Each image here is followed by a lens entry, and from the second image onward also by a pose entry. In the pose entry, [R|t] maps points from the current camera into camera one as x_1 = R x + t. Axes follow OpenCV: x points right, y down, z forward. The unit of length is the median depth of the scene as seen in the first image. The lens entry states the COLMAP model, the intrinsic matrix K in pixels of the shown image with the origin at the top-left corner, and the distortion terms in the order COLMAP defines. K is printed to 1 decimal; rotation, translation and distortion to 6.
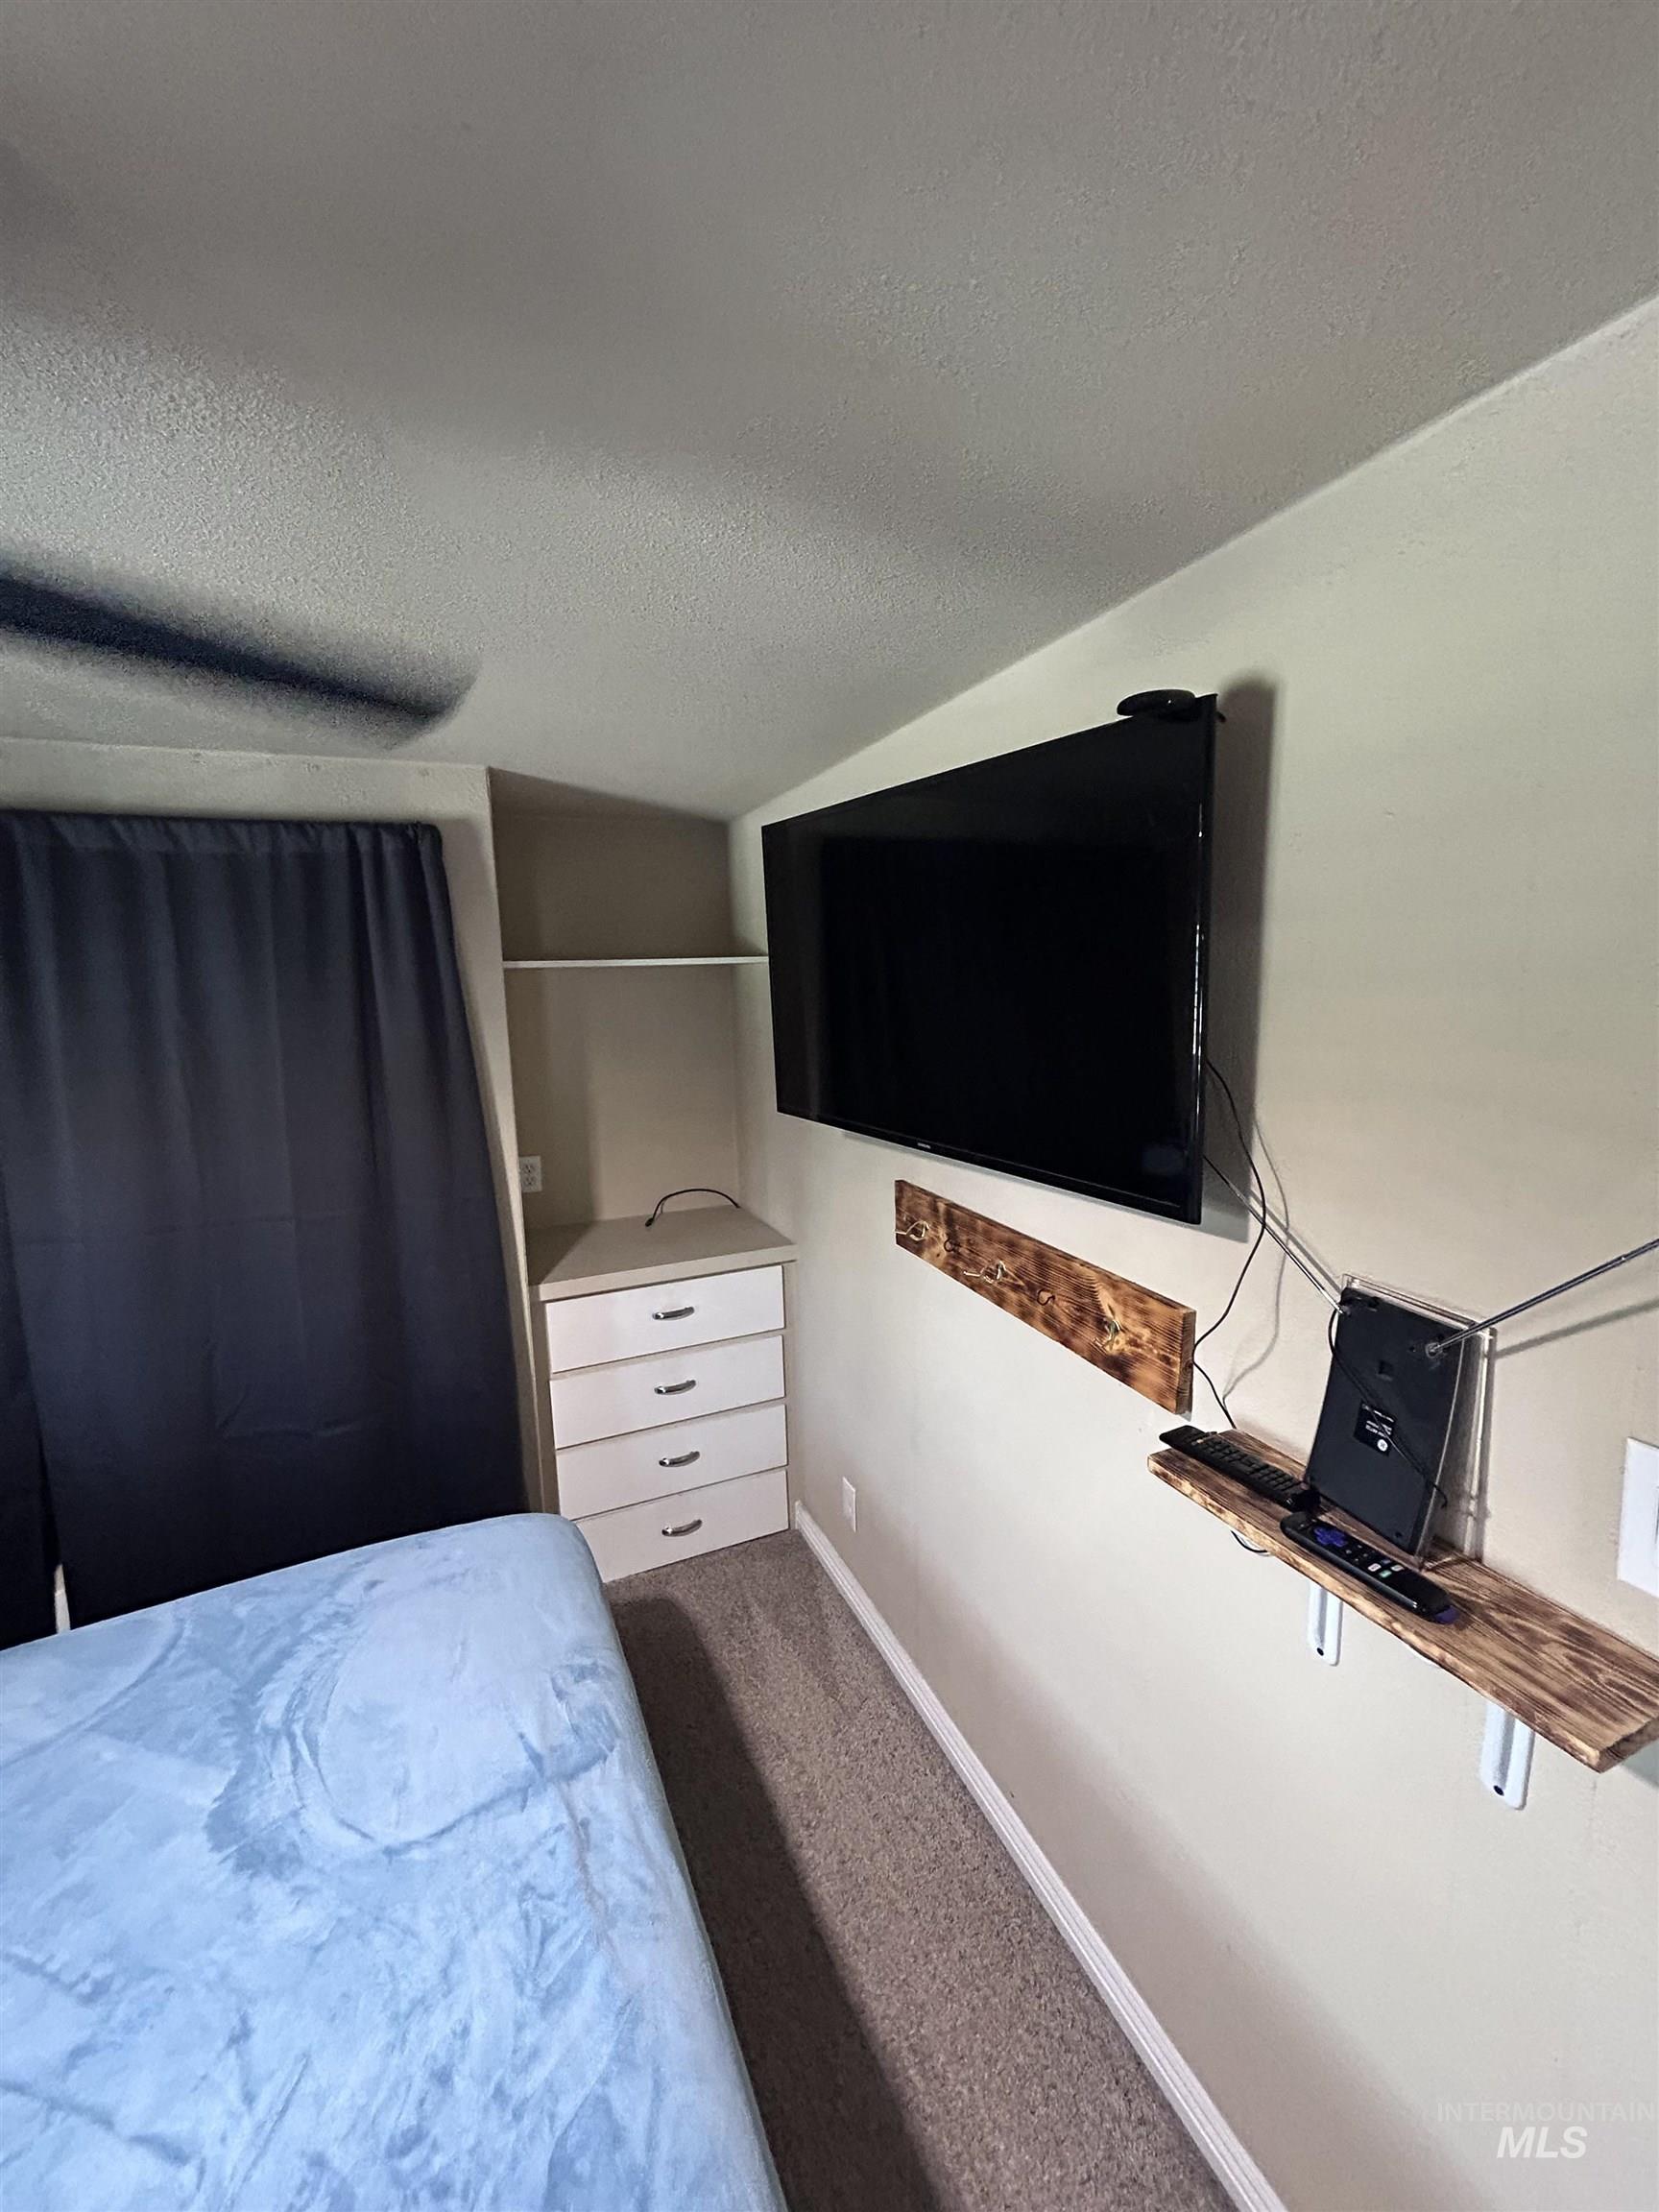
lens RADIAL K [[885.8, 0, 833.0], [0, 885.8, 1102.2], [0, 0, 1]] dist [0.001585, -0.000274]
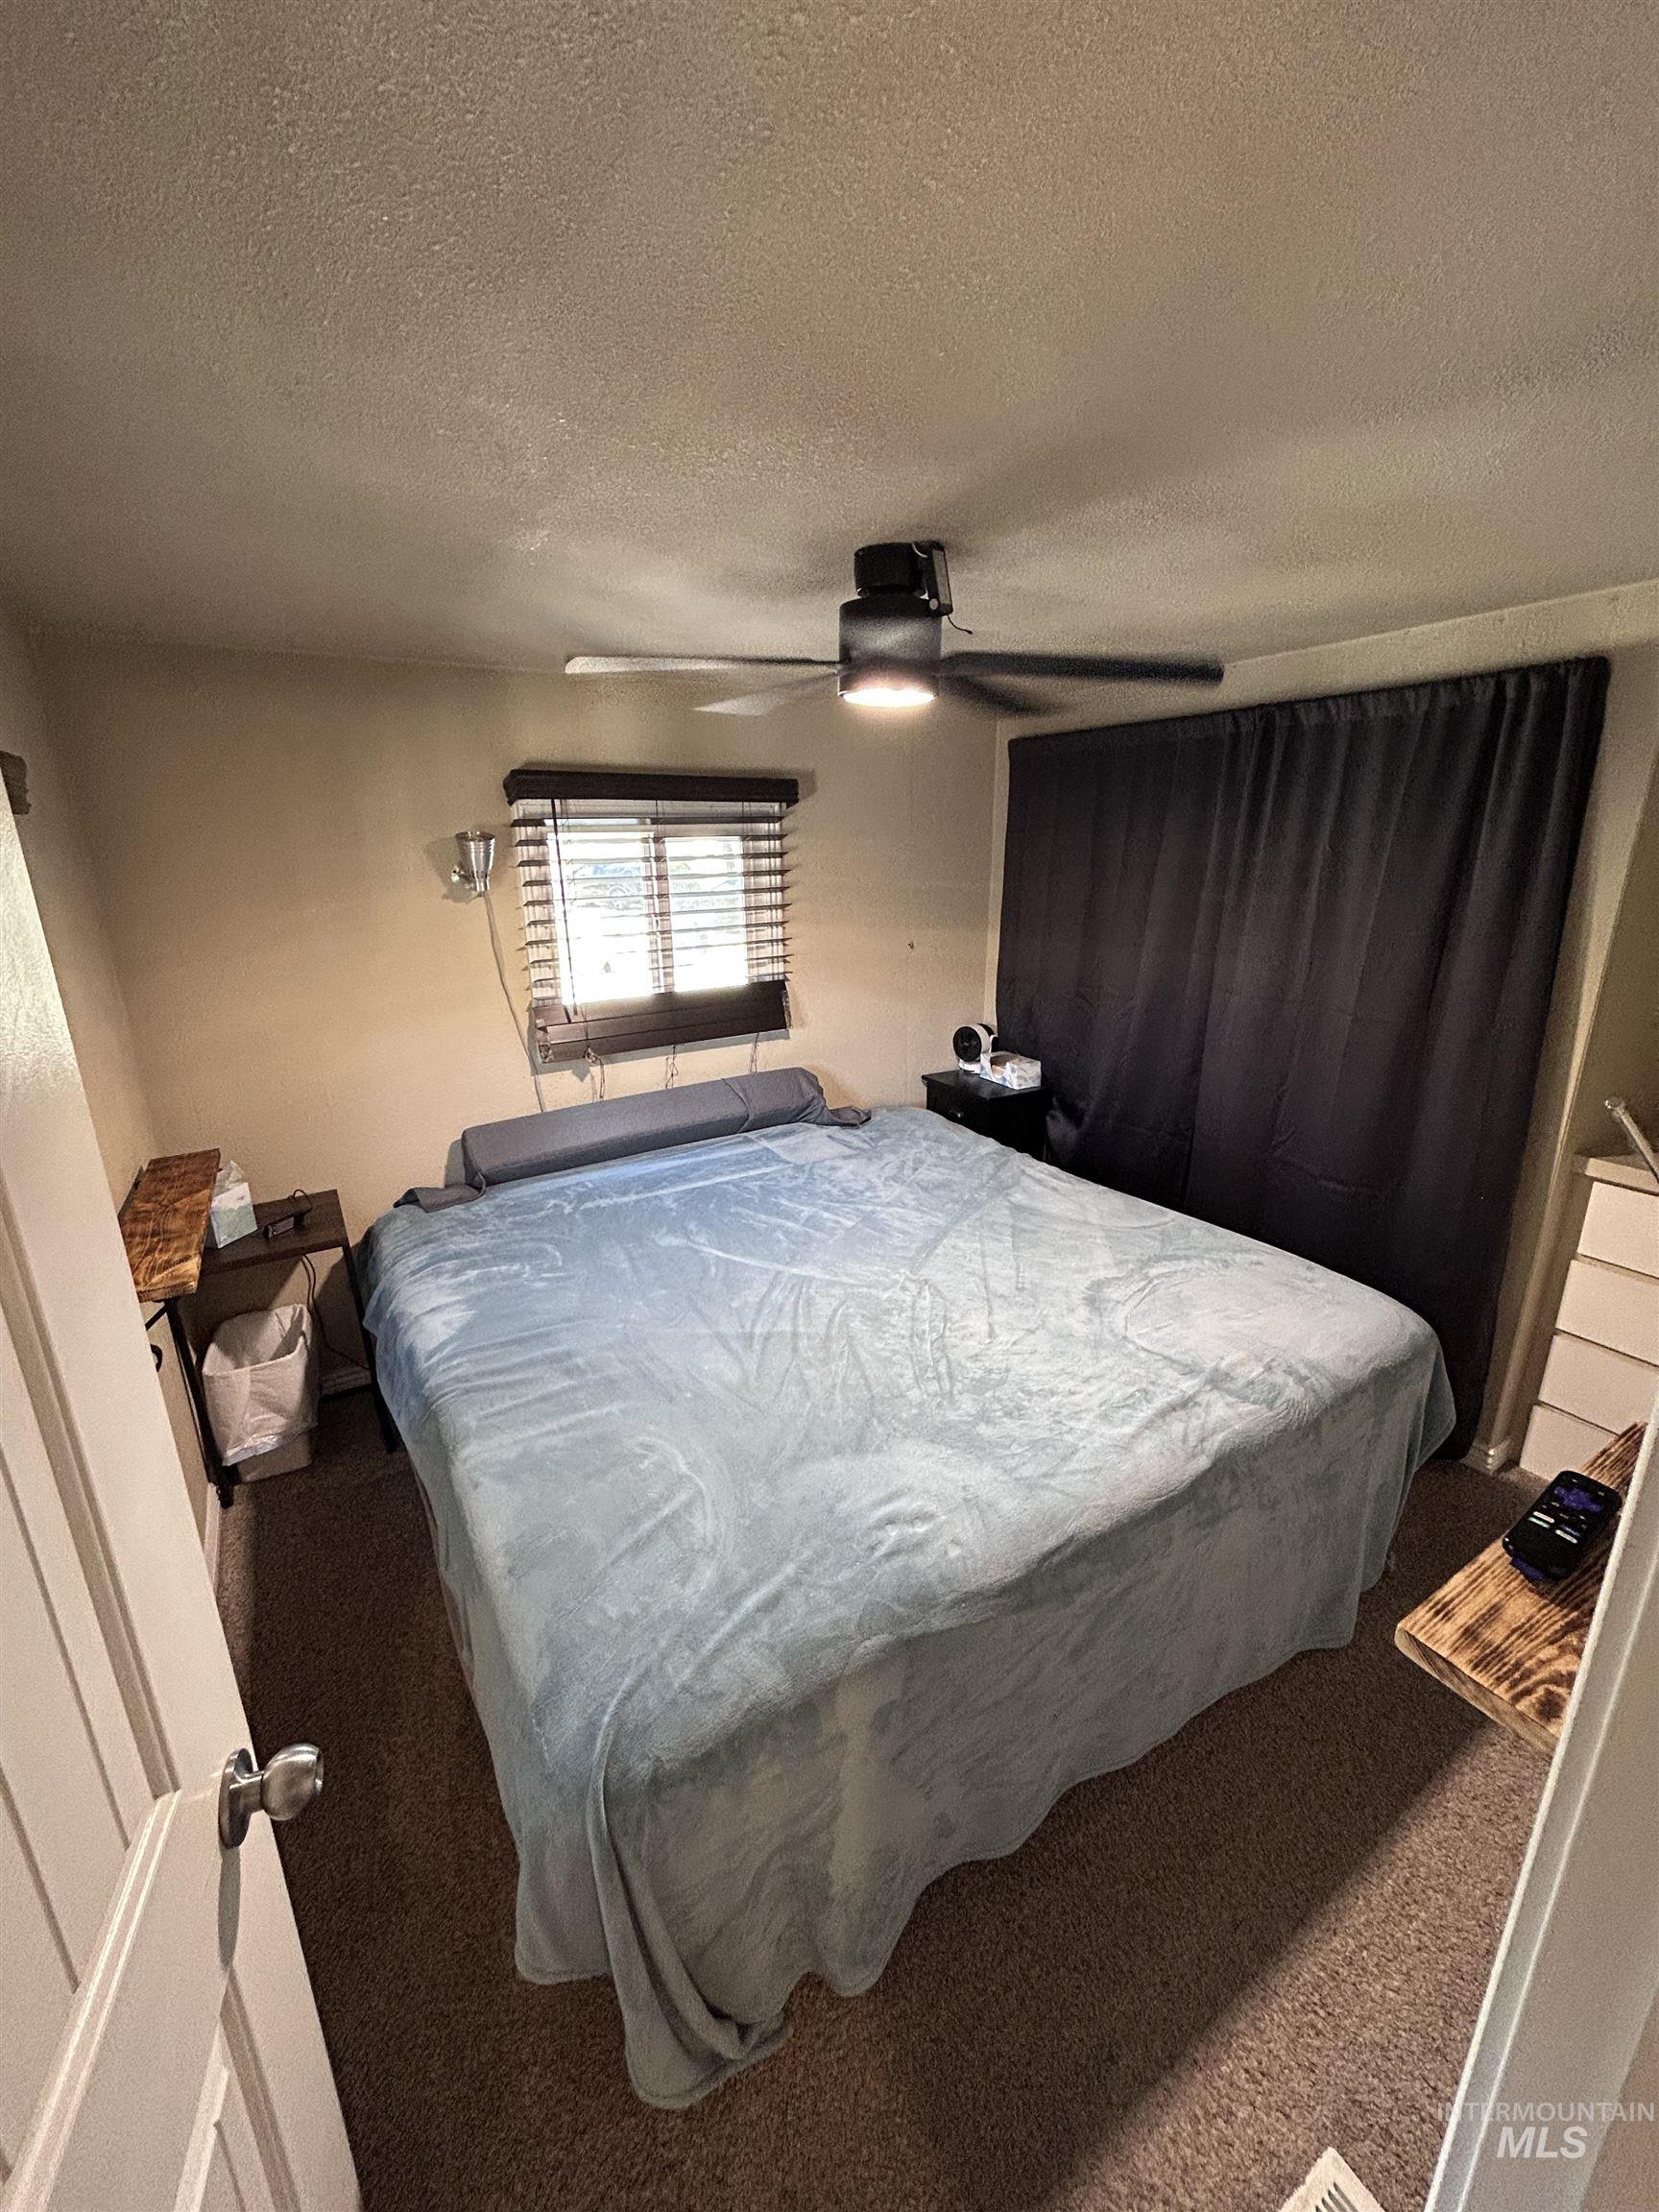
lens RADIAL K [[885.8, 0, 828.2], [0, 885.8, 1103.8], [0, 0, 1]] dist [0.001585, -0.000274]
pose [[0.133753, 0.306241, -0.942511, 0.782629], [-0.140244, 0.947334, 0.287906, -0.012365], [0.981041, 0.093674, 0.169657, 0.071815]]
